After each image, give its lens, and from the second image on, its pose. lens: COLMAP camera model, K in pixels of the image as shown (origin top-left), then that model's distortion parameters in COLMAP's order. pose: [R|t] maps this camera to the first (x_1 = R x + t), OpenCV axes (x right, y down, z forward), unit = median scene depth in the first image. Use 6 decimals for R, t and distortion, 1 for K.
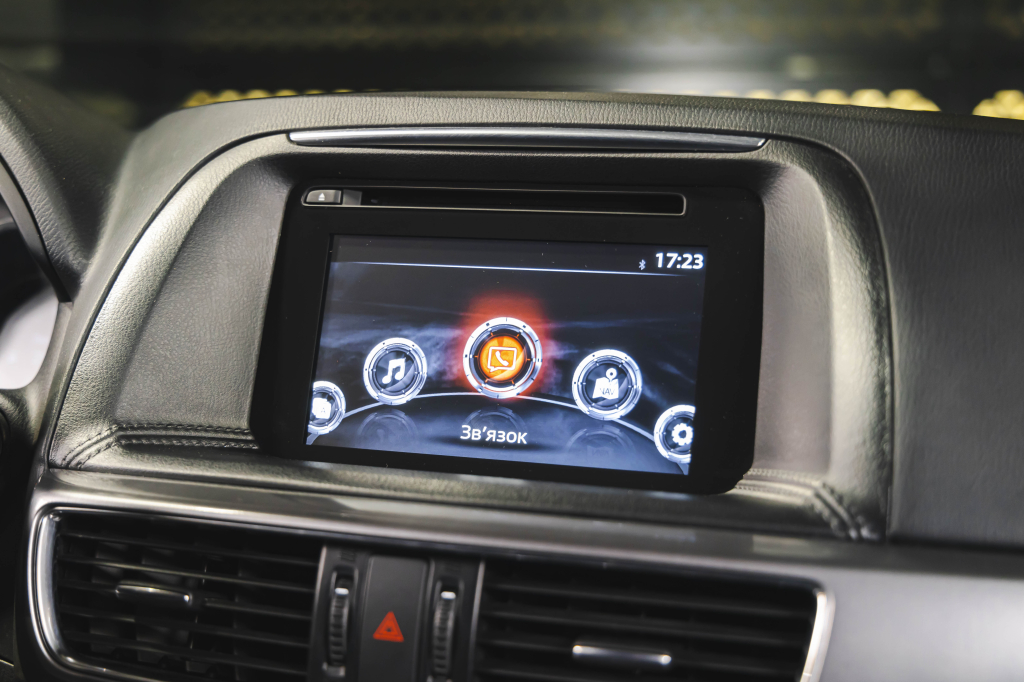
lens RADIAL K [[1501.1, 0, 512.0], [0, 1501.1, 341.0], [0, 0, 1]] dist [0.017494, 0.012645]
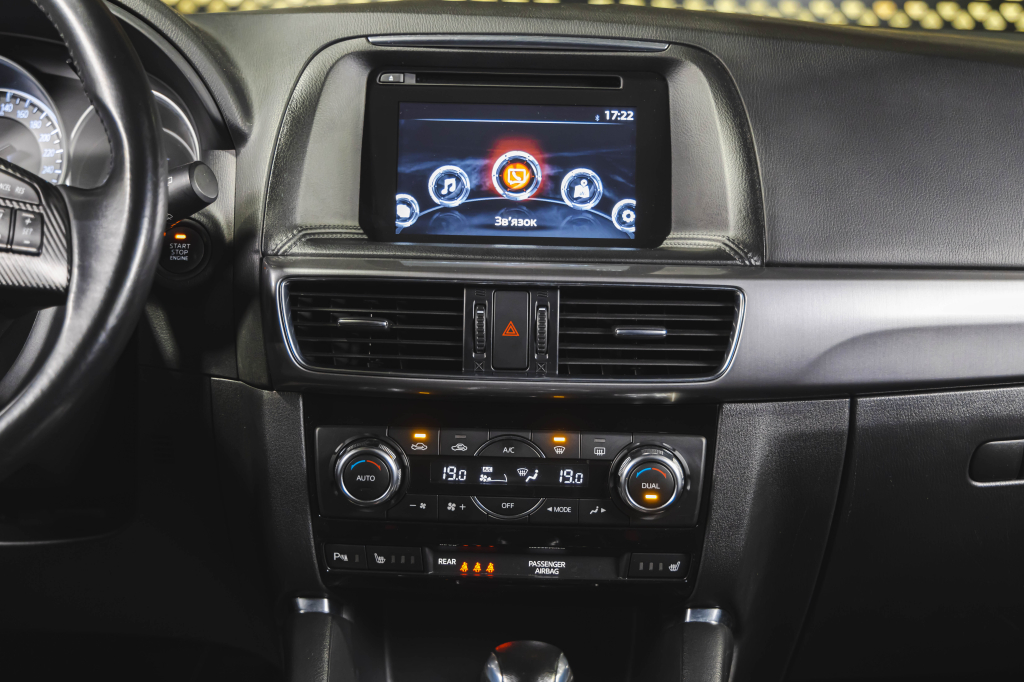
lens RADIAL K [[1479.5, 0, 514.4], [0, 1479.5, 327.9], [0, 0, 1]] dist [0.001295, -0.053628]
pose [[0.955031, -0.070332, 0.288045, -0.501648], [0.030497, 0.989608, 0.140518, -0.053541], [-0.294934, -0.125414, 0.947251, -0.592601]]
